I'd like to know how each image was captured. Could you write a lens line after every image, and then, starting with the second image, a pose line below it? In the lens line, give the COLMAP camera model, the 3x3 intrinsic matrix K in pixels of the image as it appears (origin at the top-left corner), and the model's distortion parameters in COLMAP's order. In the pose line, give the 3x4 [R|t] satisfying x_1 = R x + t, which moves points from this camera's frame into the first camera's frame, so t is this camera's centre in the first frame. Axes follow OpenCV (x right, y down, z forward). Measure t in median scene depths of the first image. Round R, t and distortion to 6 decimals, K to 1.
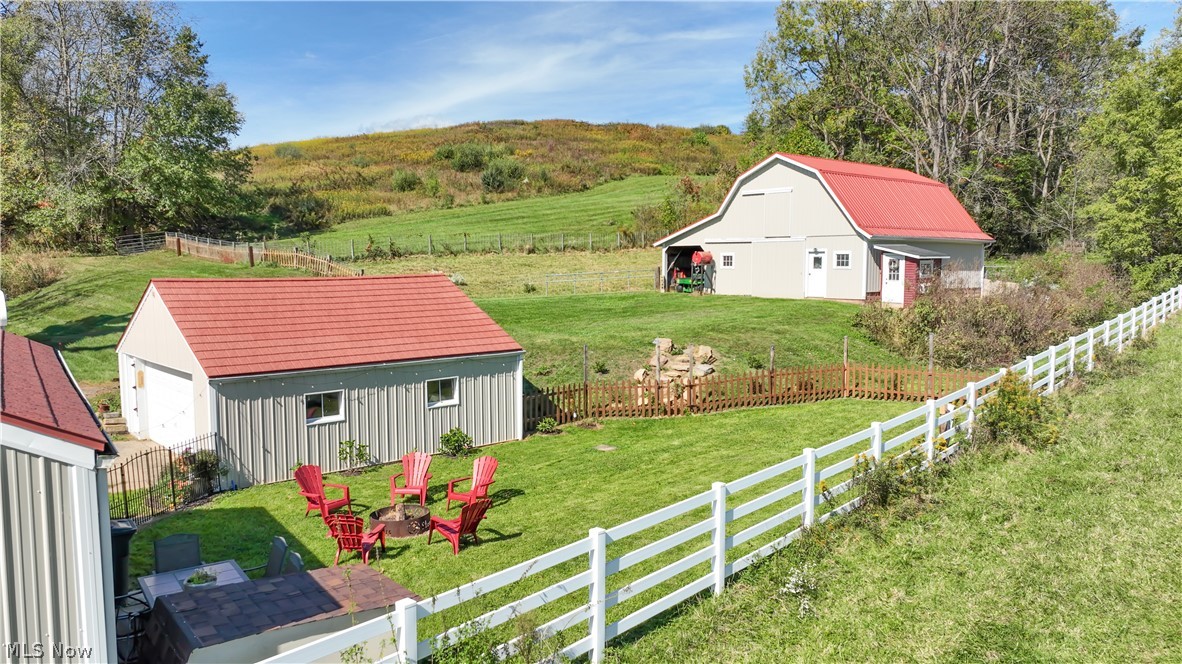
lens RADIAL K [[830.1, 0, 593.6], [0, 830.1, 329.6], [0, 0, 1]] dist [0.008493, 0.006869]
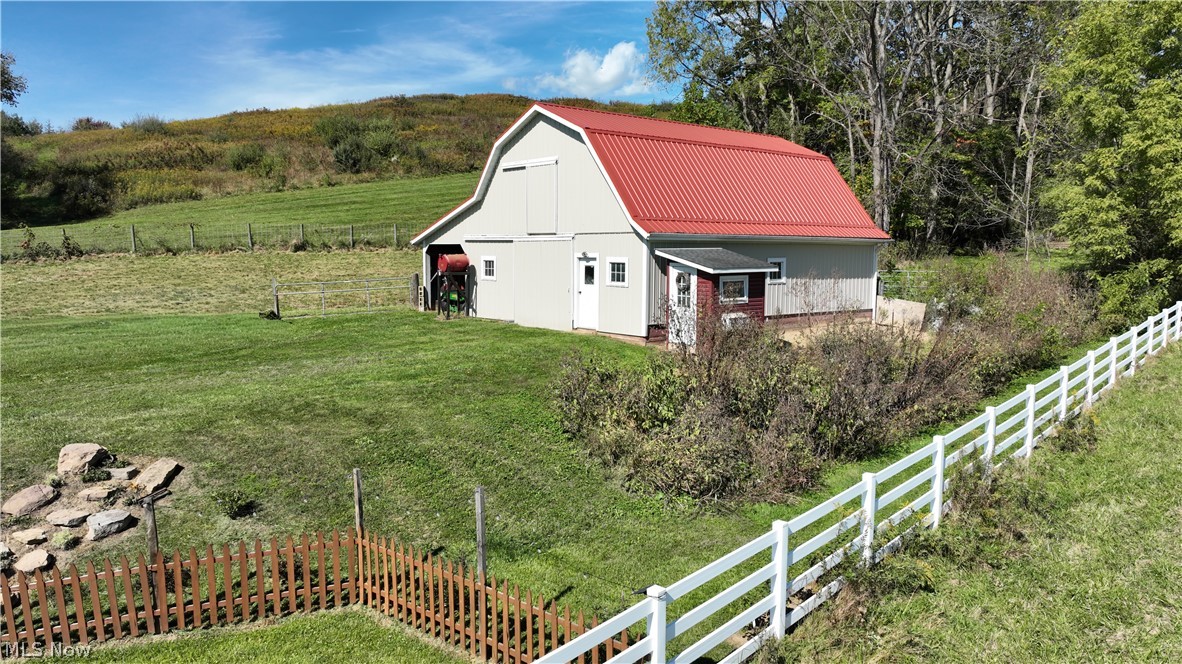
lens RADIAL K [[830.1, 0, 598.7], [0, 830.1, 313.5], [0, 0, 1]] dist [0.008493, 0.006869]
pose [[0.999897, 0.004643, -0.013570, 0.239774], [-0.004676, 0.999986, -0.002384, -0.041393], [0.013559, 0.002448, 0.999905, 0.305035]]
